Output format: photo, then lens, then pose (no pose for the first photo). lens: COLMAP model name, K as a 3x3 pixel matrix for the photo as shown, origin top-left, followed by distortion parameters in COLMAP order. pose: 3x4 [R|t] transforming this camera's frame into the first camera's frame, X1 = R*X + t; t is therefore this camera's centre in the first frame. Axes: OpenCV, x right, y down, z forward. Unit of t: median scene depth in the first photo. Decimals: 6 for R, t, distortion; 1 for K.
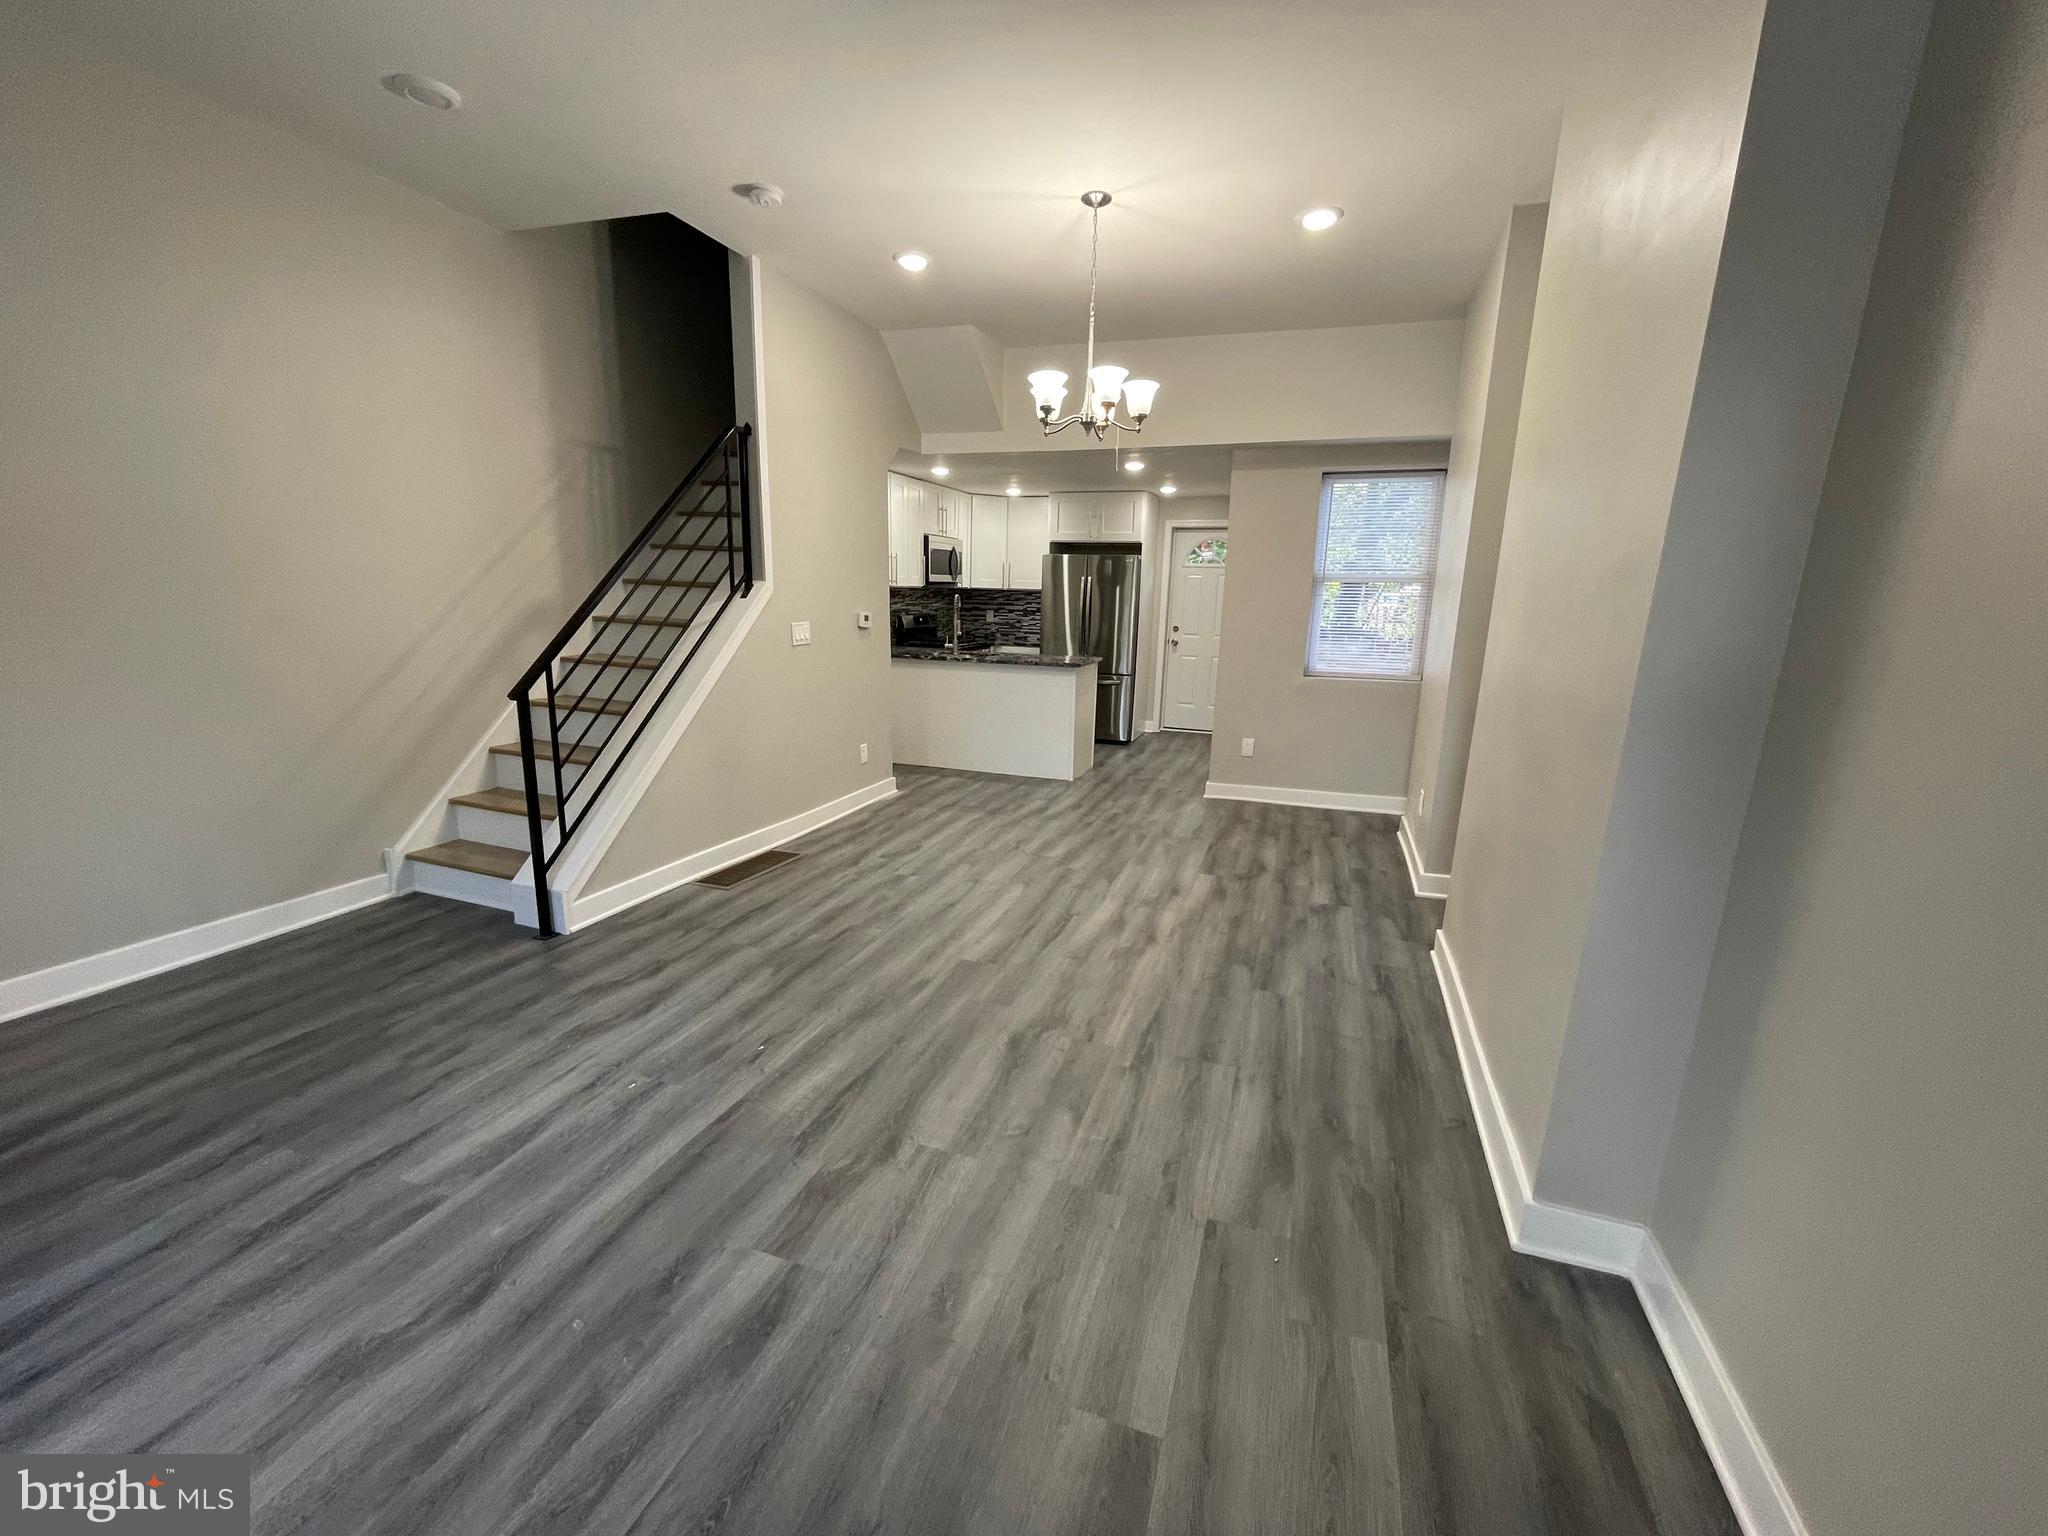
lens RADIAL K [[839.1, 0, 1027.0], [0, 839.1, 782.1], [0, 0, 1]] dist [-0.001530, 0.001068]
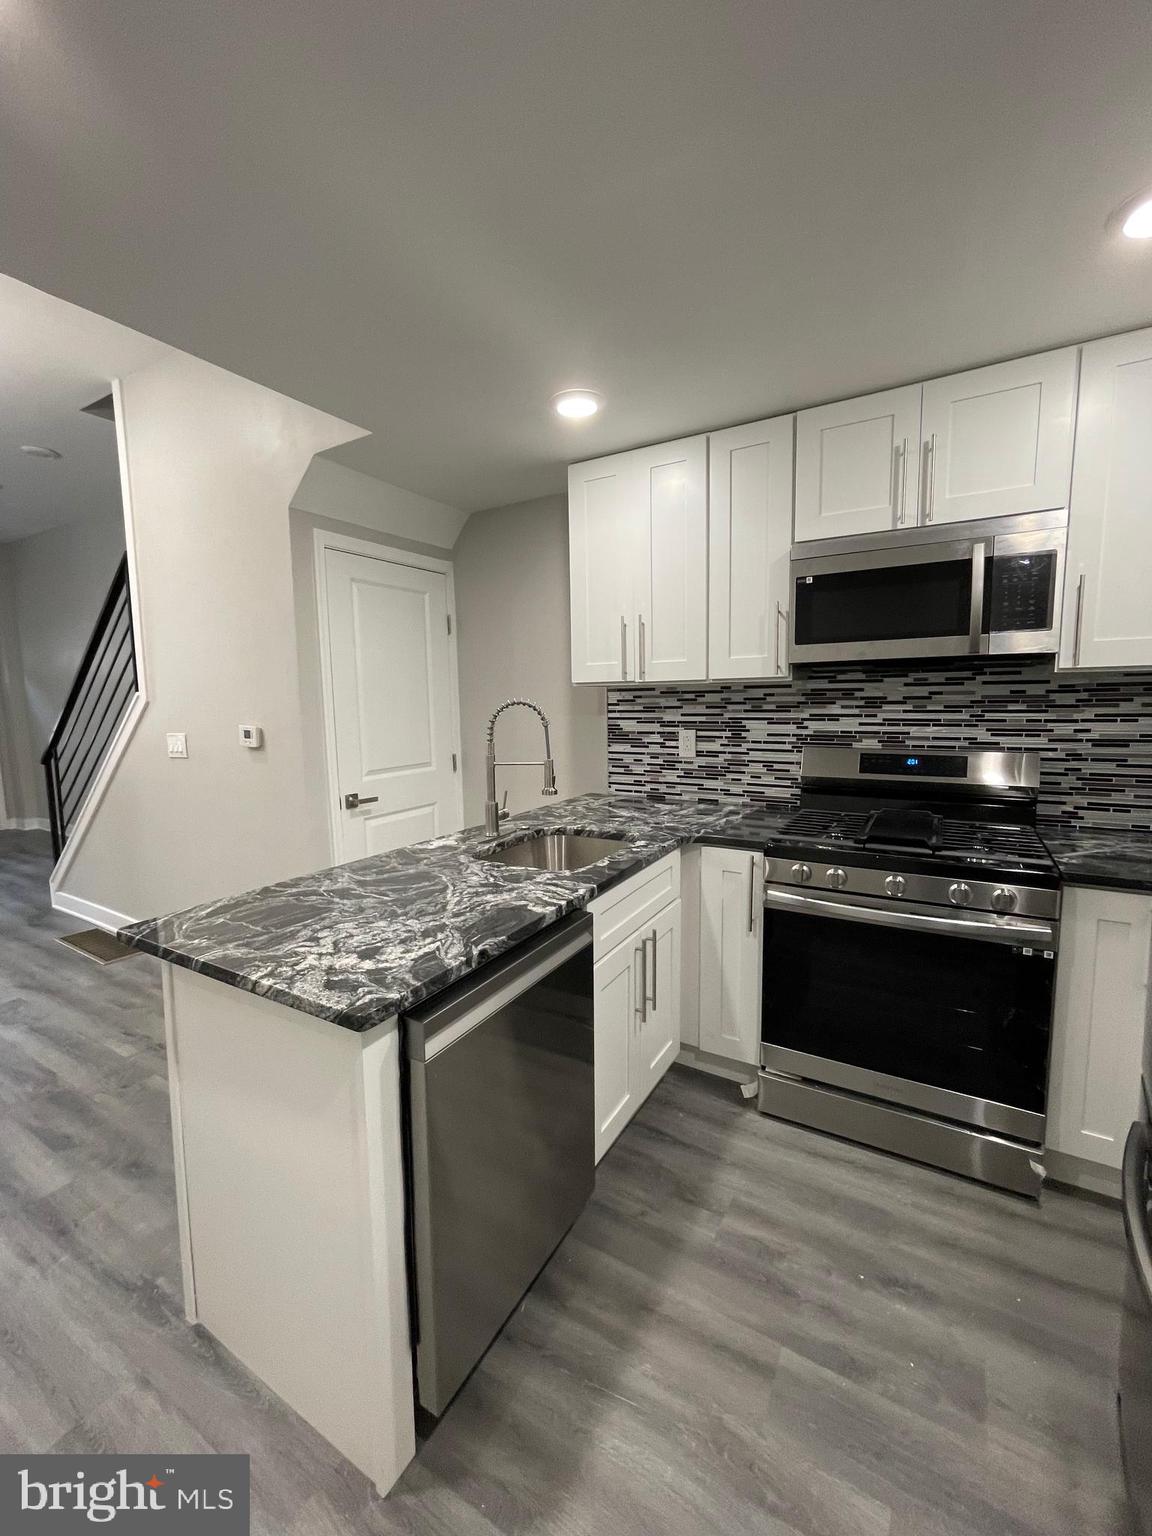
lens RADIAL K [[629.3, 0, 578.8], [0, 629.3, 770.2], [0, 0, 1]] dist [-0.001530, 0.001068]
pose [[-0.200756, 0.089848, -0.975512, 0.180369], [-0.210043, 0.968680, 0.132445, -0.196154], [0.956859, 0.231488, -0.175597, 0.908801]]
